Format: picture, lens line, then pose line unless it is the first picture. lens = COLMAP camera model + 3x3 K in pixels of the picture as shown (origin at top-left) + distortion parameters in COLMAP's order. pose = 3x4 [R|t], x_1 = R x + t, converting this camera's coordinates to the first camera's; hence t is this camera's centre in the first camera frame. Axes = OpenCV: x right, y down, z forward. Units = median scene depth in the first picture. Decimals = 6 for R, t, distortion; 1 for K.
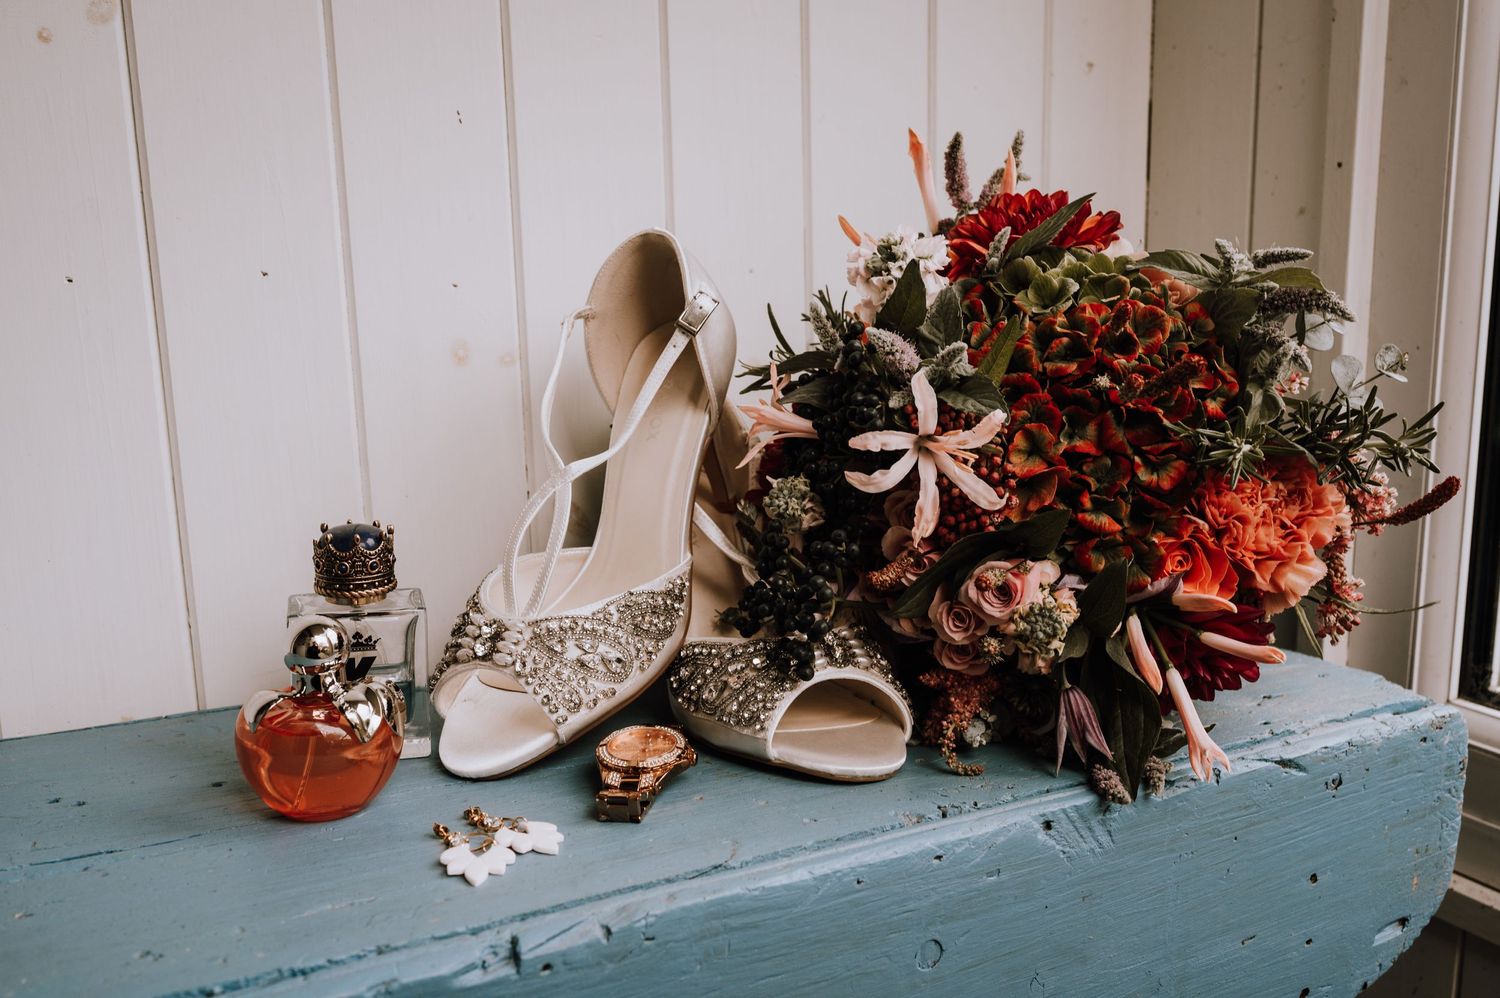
lens RADIAL K [[1448.1, 0, 763.6], [0, 1448.1, 498.8], [0, 0, 1]] dist [-0.000152, 0.000000]
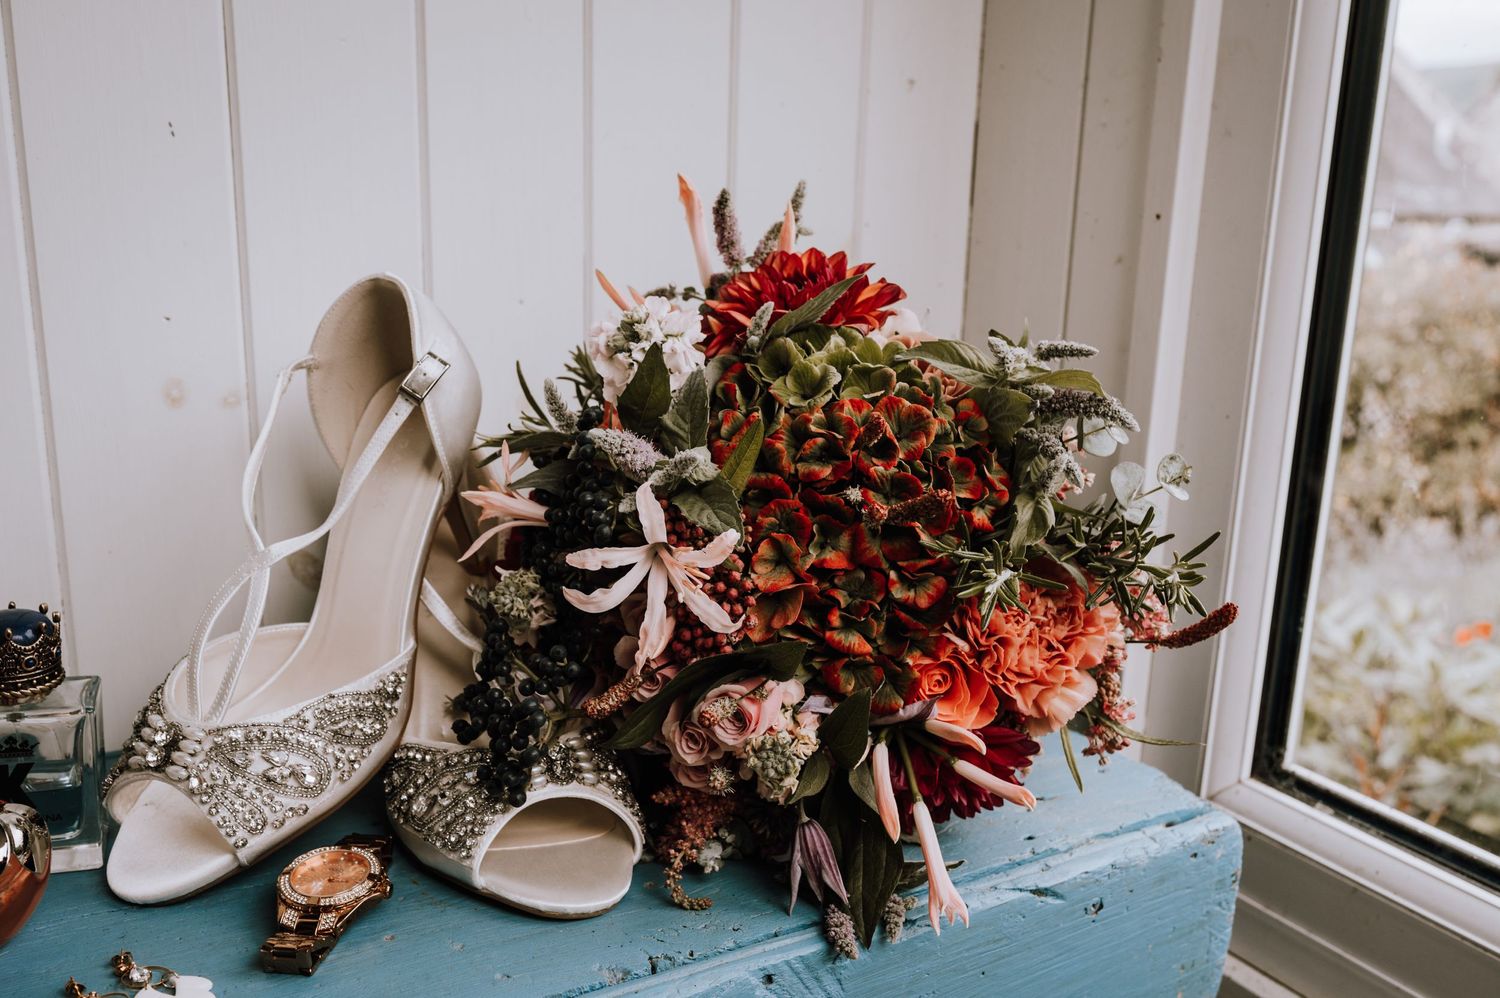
lens RADIAL K [[1448.1, 0, 760.9], [0, 1448.1, 490.5], [0, 0, 1]] dist [-0.000152, 0.000000]
pose [[0.996858, 0.038122, 0.069439, 0.107507], [-0.042283, 0.997335, 0.059462, -0.128018], [-0.066987, -0.062212, 0.995812, 0.098190]]
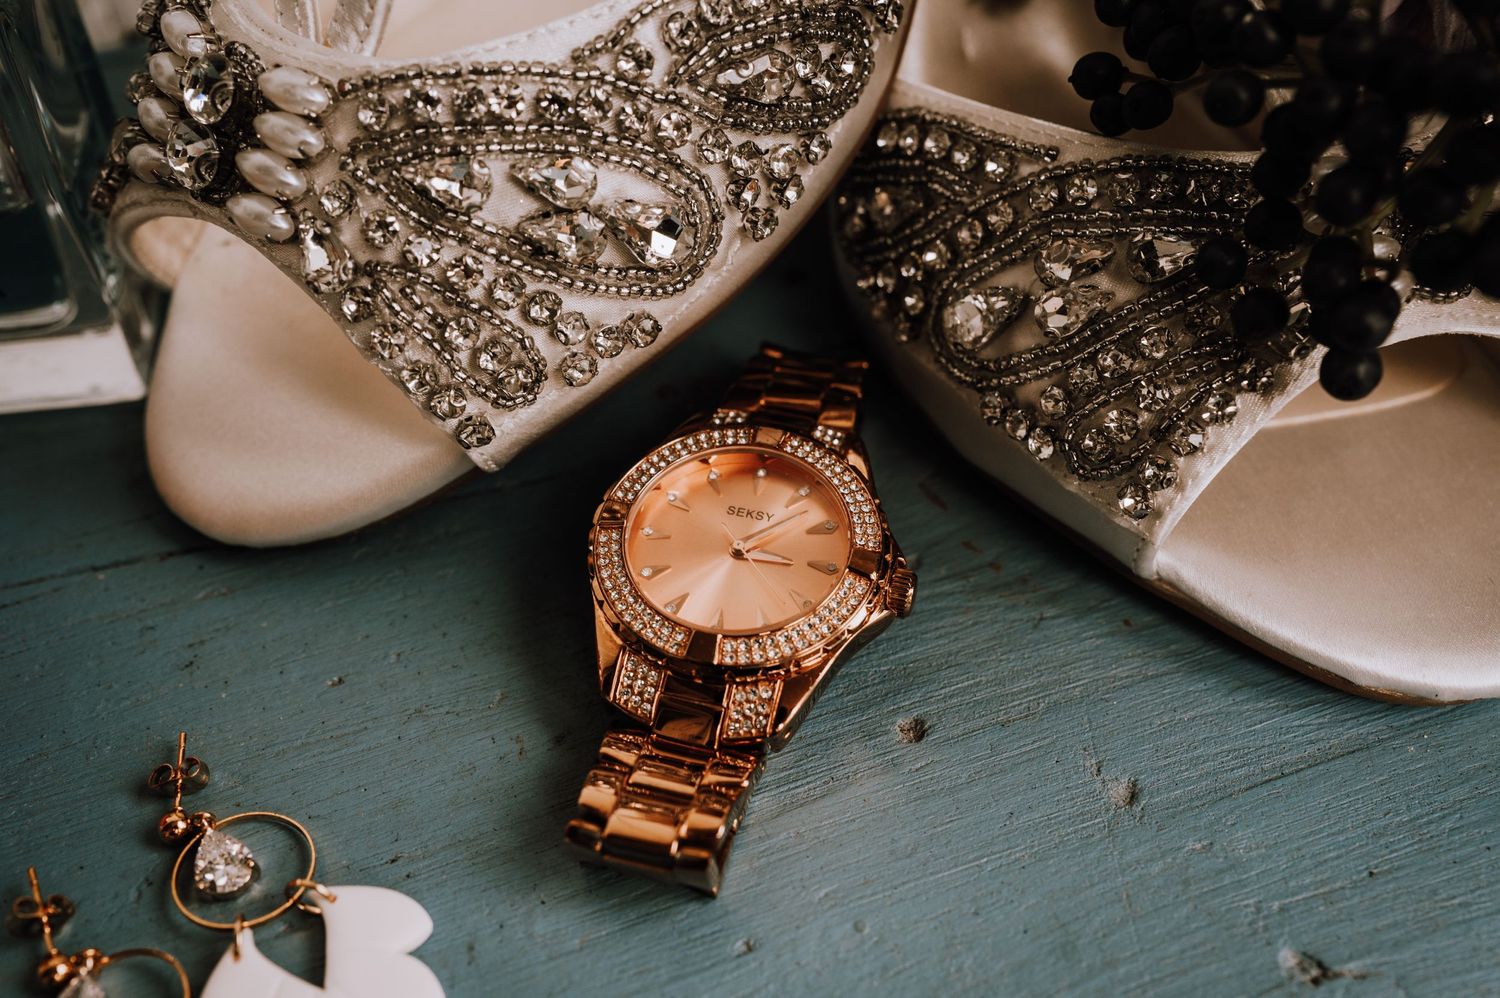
lens RADIAL K [[1448.1, 0, 736.1], [0, 1448.1, 502.9], [0, 0, 1]] dist [-0.000152, 0.000000]
pose [[0.993330, 0.090877, -0.070972, -0.061205], [-0.031047, 0.803567, 0.594404, -0.015736], [0.111049, -0.588236, 0.801029, 0.736448]]
